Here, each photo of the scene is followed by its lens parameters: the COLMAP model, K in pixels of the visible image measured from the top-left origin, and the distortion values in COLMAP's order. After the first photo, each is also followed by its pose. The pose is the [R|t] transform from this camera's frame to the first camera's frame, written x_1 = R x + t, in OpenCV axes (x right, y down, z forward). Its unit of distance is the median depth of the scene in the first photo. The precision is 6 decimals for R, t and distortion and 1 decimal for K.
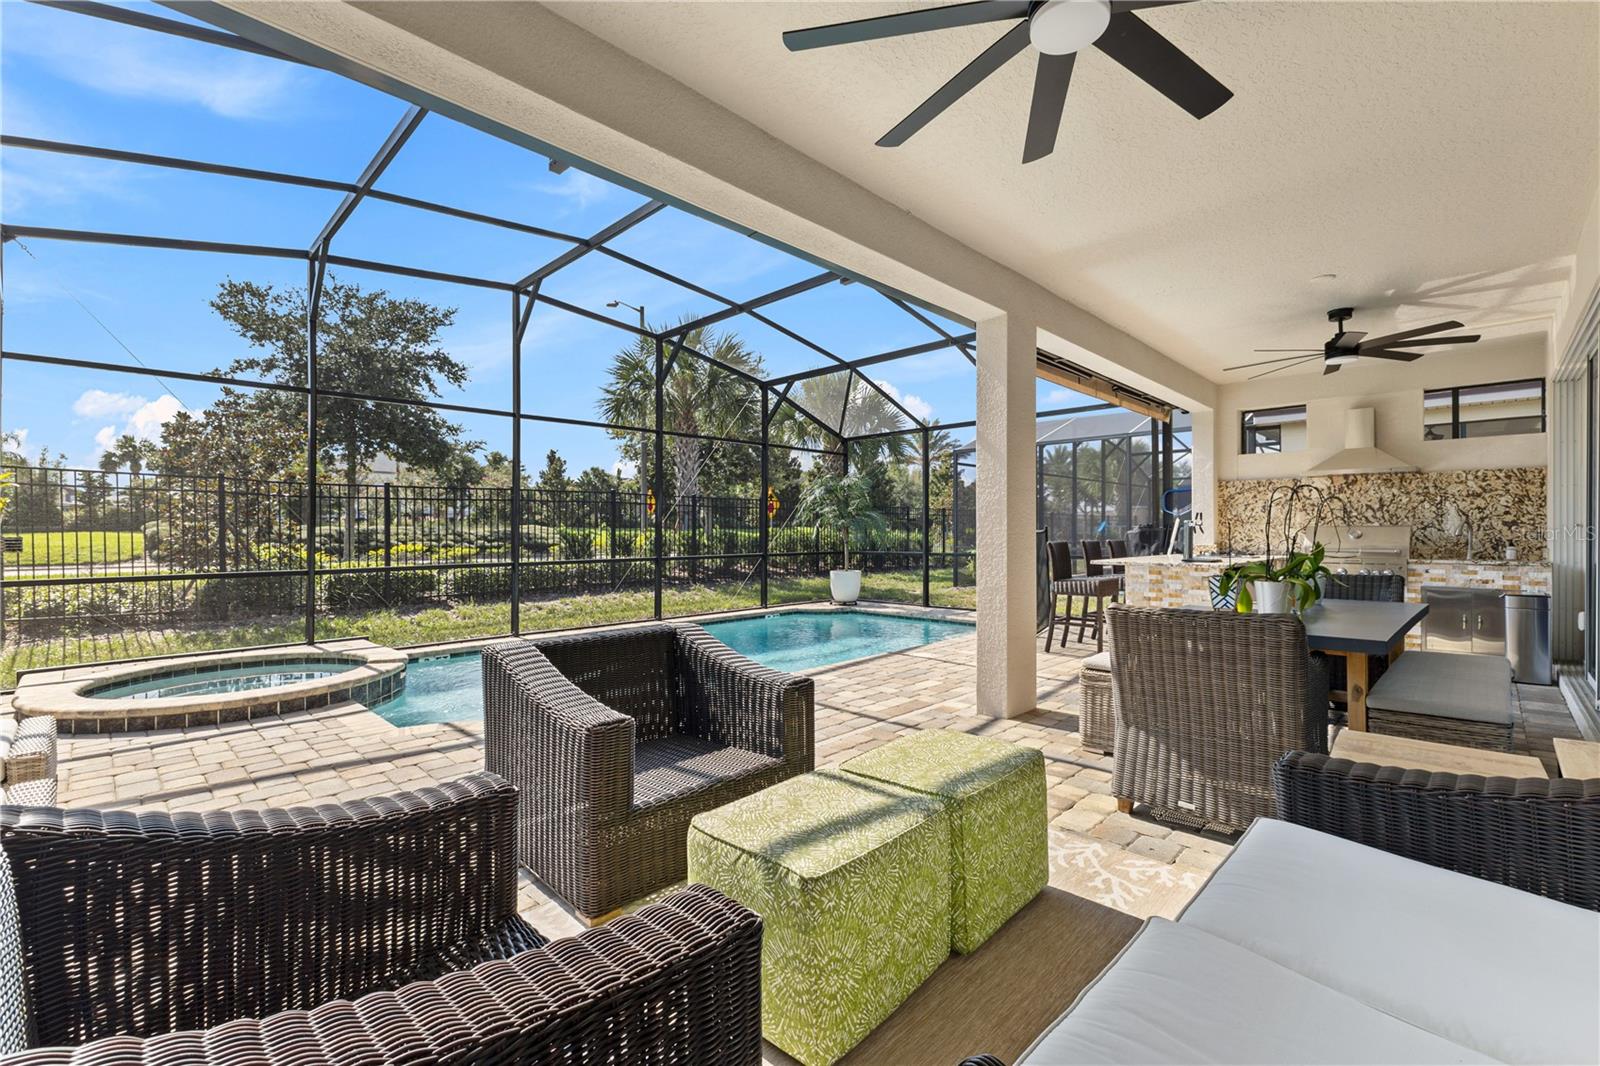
lens RADIAL K [[693.9, 0, 802.8], [0, 693.9, 530.1], [0, 0, 1]] dist [0.013925, -0.003736]
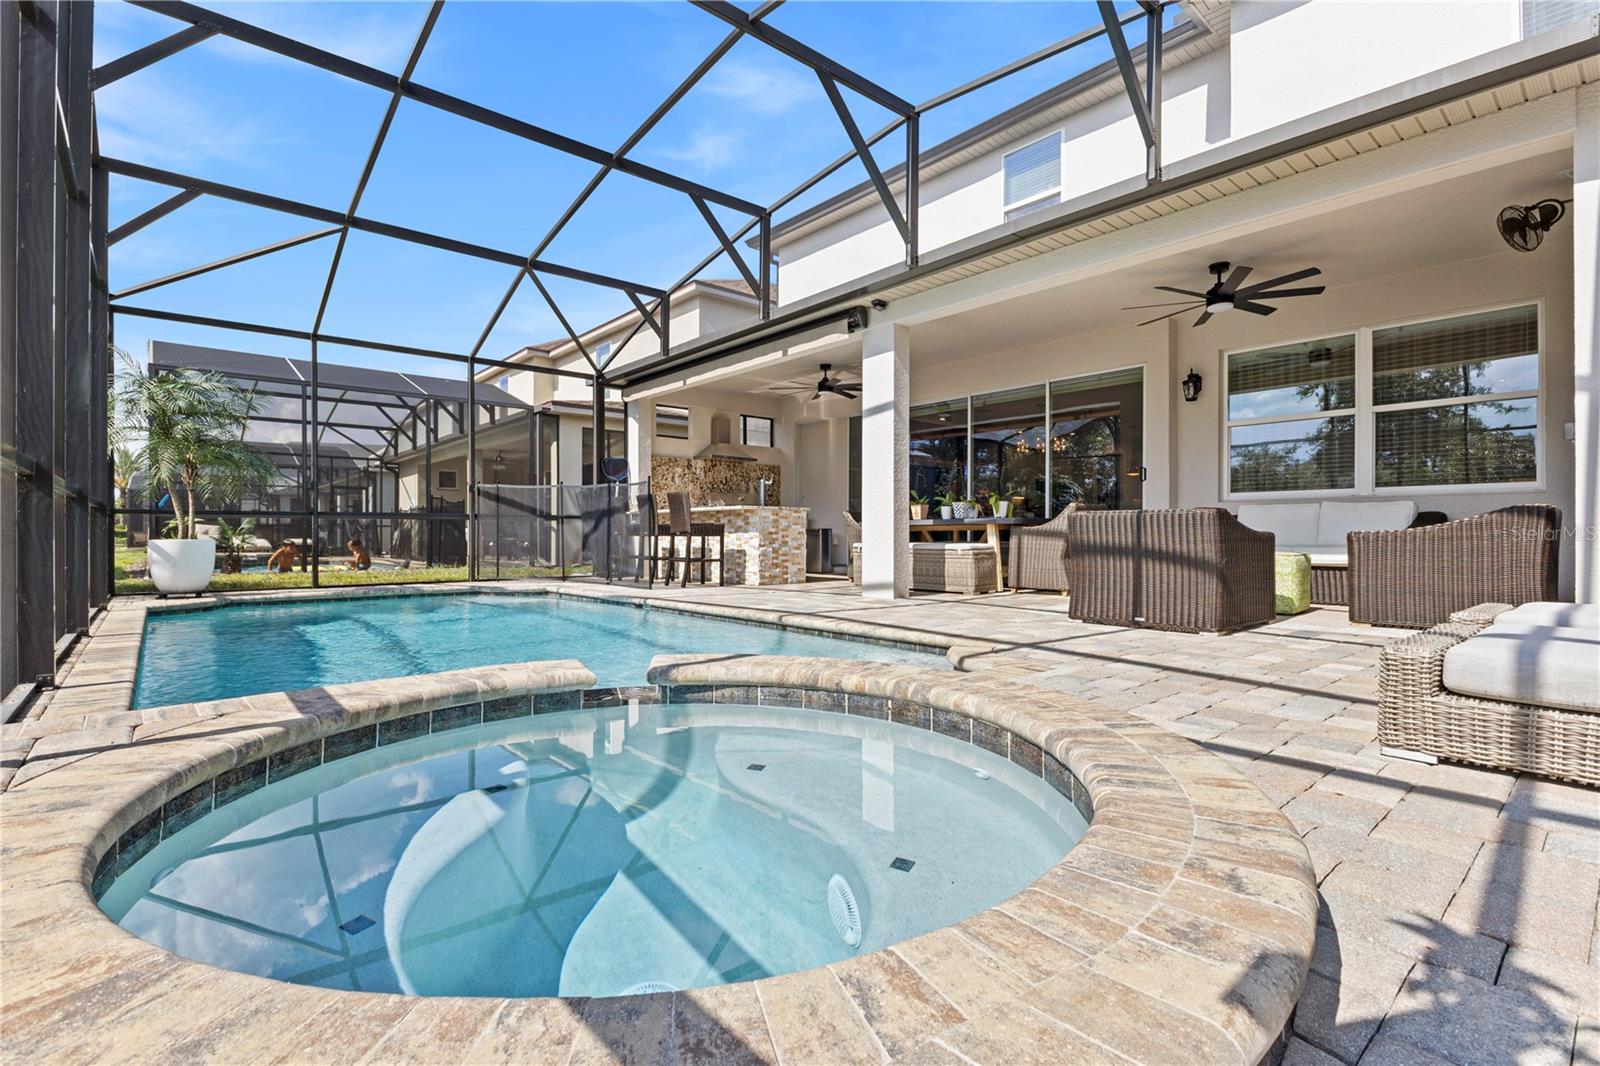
lens RADIAL K [[731.8, 0, 795.0], [0, 731.8, 537.5], [0, 0, 1]] dist [-0.002928, -0.001224]
pose [[0.097355, -0.003460, 0.995244, -0.868523], [-0.003035, 0.999988, 0.003773, 0.091289], [-0.995245, -0.003388, 0.097343, 0.724884]]
